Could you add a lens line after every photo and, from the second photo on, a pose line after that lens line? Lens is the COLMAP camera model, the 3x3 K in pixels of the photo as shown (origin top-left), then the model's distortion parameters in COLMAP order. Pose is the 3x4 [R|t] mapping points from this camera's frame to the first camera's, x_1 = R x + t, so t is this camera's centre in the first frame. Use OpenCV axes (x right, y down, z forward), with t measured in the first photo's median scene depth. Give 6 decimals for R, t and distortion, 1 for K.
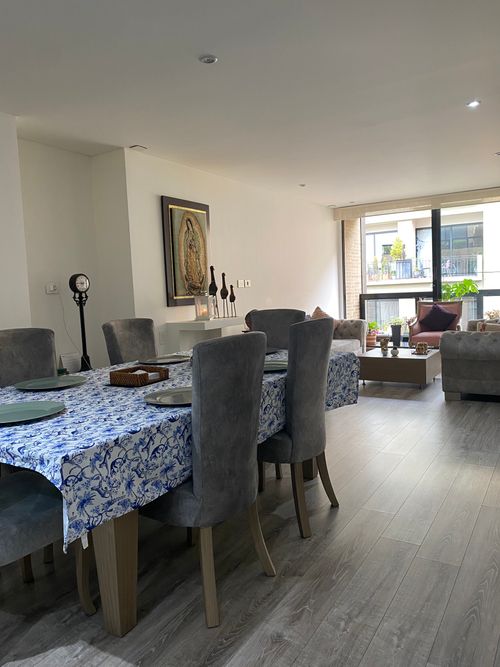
lens RADIAL K [[506.0, 0, 250.0], [0, 506.0, 333.5], [0, 0, 1]] dist [0.026364, -0.007285]
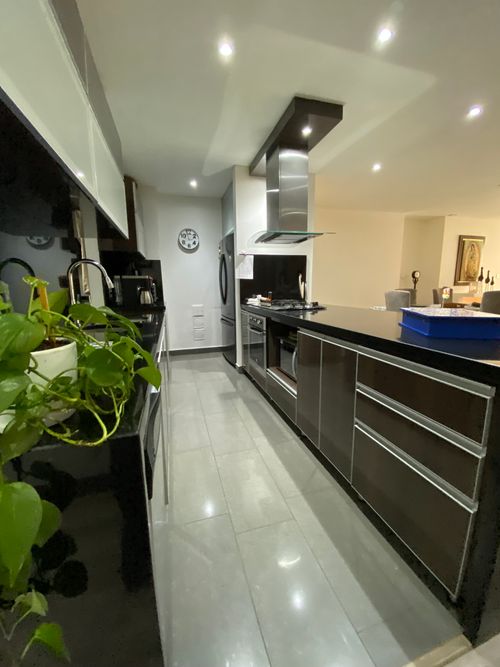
lens RADIAL K [[269.0, 0, 249.5], [0, 269.0, 330.3], [0, 0, 1]] dist [0.031534, -0.025351]
pose [[0.740666, 0.143721, -0.656322, -0.018673], [-0.078866, 0.988698, 0.127504, 0.068304], [0.667229, -0.042676, 0.743629, -0.576034]]
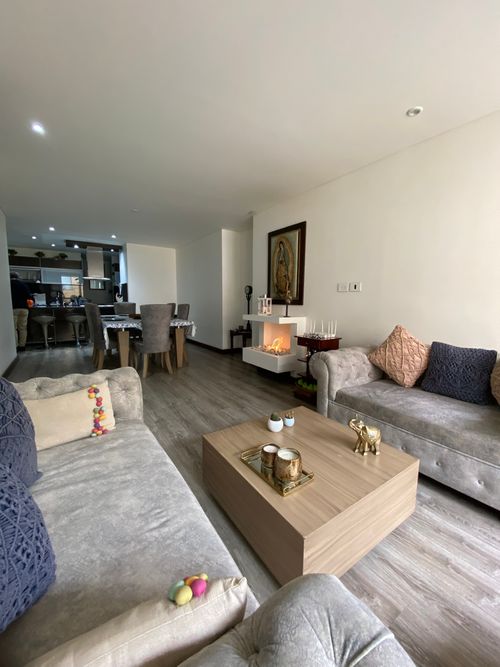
lens RADIAL K [[269.0, 0, 249.5], [0, 269.0, 330.3], [0, 0, 1]] dist [0.031534, -0.025351]
pose [[-0.402025, 0.136221, -0.905439, 0.727392], [-0.080741, 0.979745, 0.183250, -0.140257], [0.912062, 0.146777, -0.382883, 1.470821]]
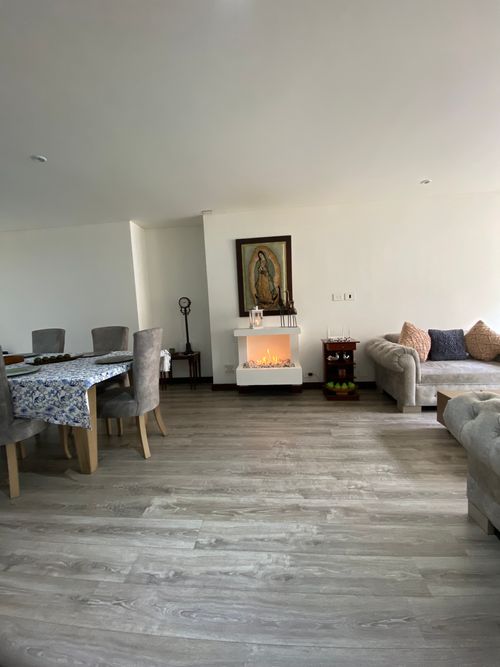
lens RADIAL K [[269.0, 0, 249.5], [0, 269.0, 330.3], [0, 0, 1]] dist [0.031534, -0.025351]
pose [[0.453855, 0.095269, -0.885968, 0.607984], [-0.053526, 0.995388, 0.079615, -0.089388], [0.889467, 0.011288, 0.456861, 0.776060]]
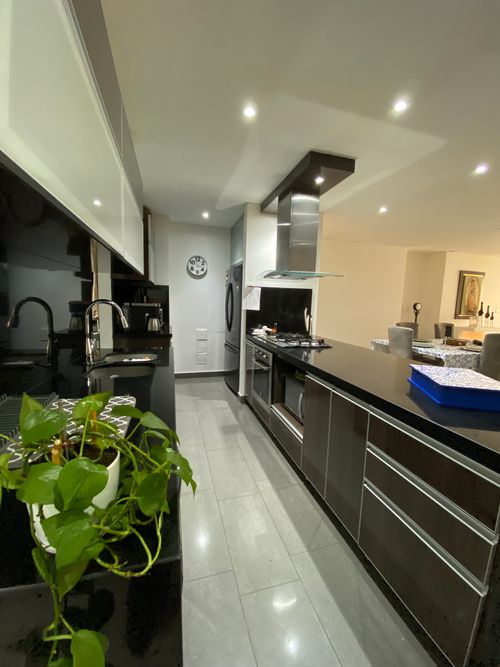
lens RADIAL K [[269.0, 0, 249.5], [0, 269.0, 330.3], [0, 0, 1]] dist [0.031534, -0.025351]
pose [[0.737813, 0.141748, -0.659954, -0.034555], [-0.124377, 0.989510, 0.073481, 0.024675], [0.663448, 0.027868, 0.747704, -0.593020]]
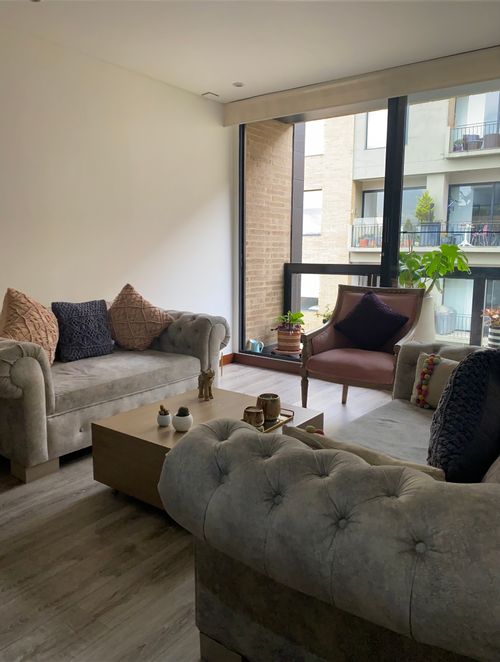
lens RADIAL K [[508.7, 0, 250.0], [0, 508.7, 331.0], [0, 0, 1]] dist [0.034929, -0.002444]
pose [[0.995706, 0.060216, -0.070316, 0.496155], [-0.055134, 0.995872, 0.072104, -0.085339], [0.074367, -0.067918, 0.994915, 0.861367]]
